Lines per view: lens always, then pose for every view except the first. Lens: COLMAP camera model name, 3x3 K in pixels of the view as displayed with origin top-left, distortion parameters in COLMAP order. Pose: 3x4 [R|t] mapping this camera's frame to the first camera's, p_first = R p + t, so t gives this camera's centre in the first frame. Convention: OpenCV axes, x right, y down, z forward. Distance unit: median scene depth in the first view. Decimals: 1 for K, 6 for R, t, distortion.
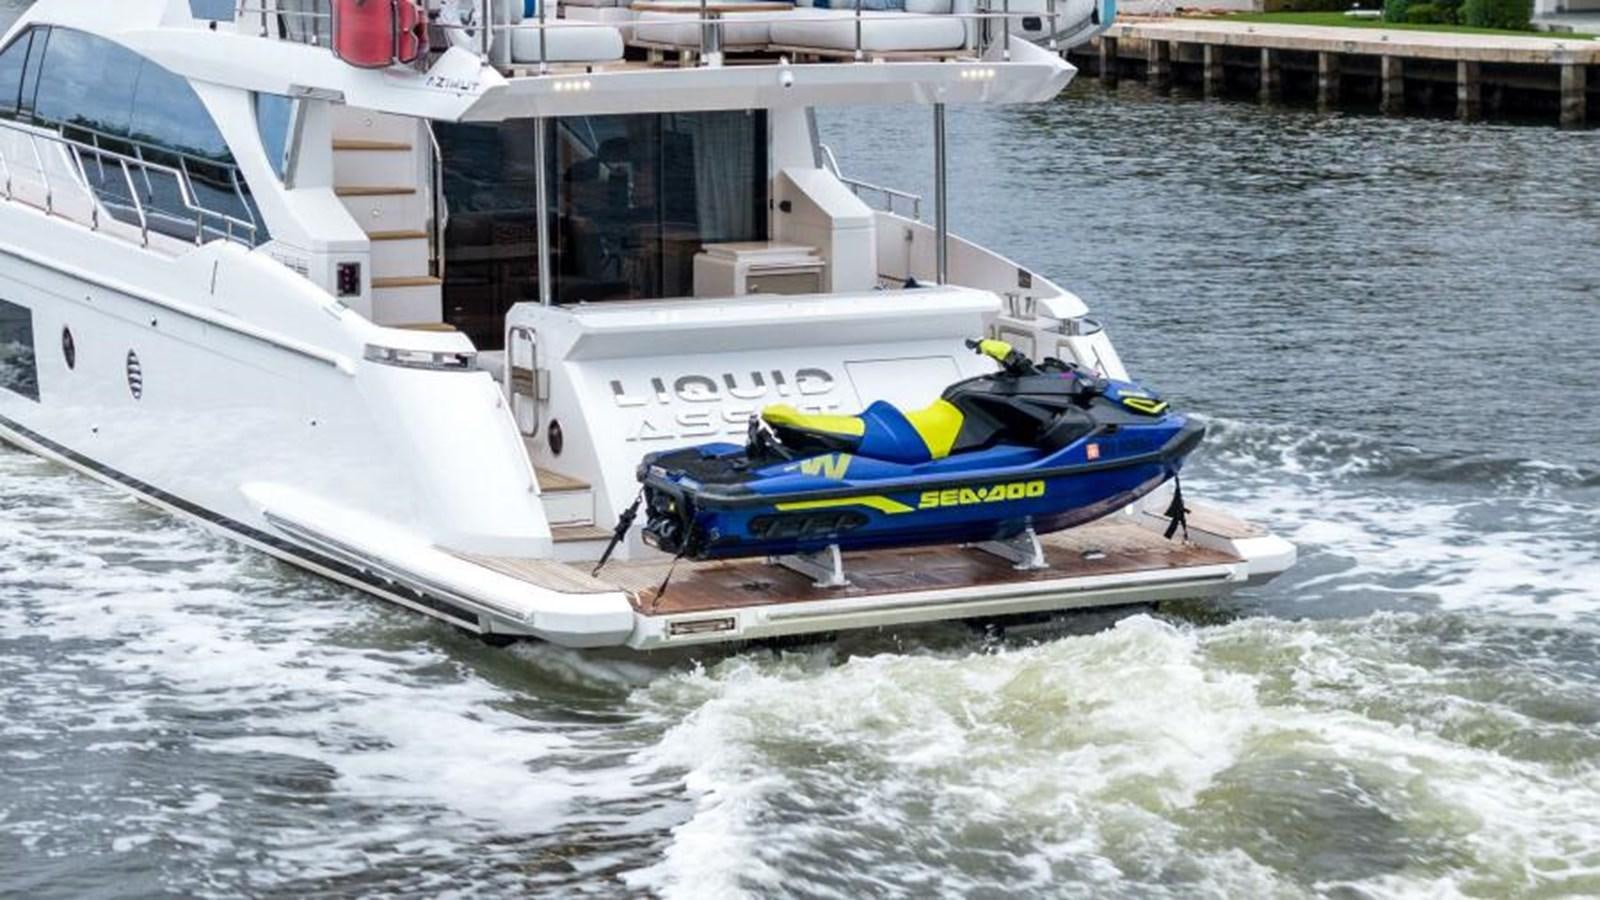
lens RADIAL K [[4246.6, 0, 800.0], [0, 4246.6, 450.0], [0, 0, 1]] dist [-0.115709, 1.369164]
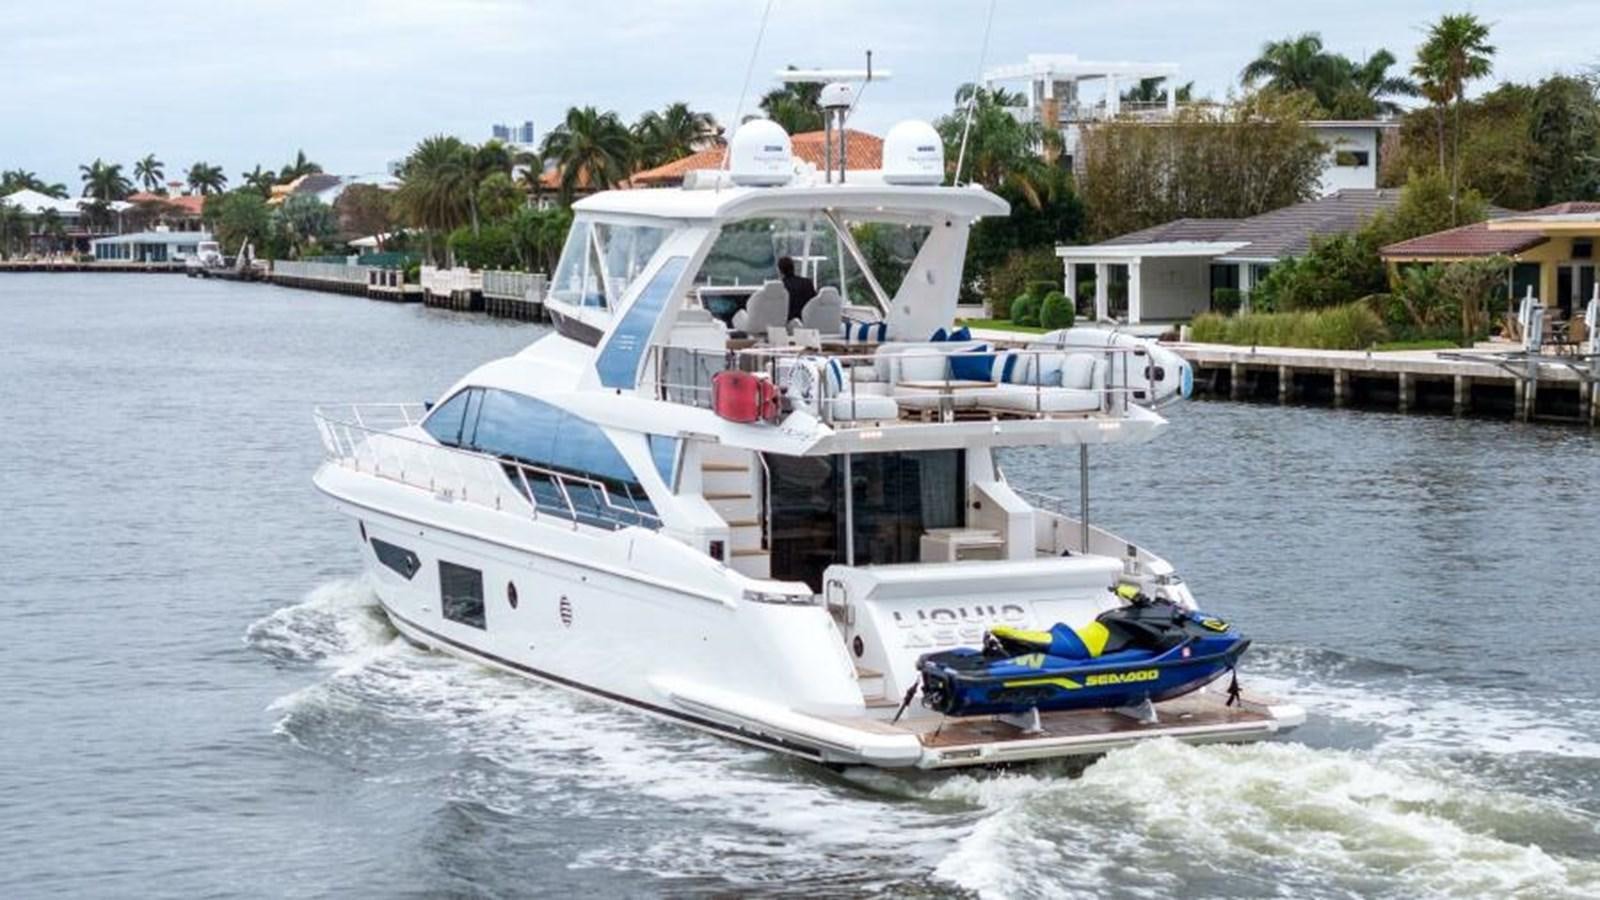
lens RADIAL K [[4246.6, 0, 800.0], [0, 4246.6, 450.0], [0, 0, 1]] dist [-0.115709, 1.369164]
pose [[0.999795, -0.000206, 0.020229, -0.113511], [0.001539, 0.997826, -0.065888, 0.029583], [-0.020171, 0.065906, 0.997622, -0.652963]]
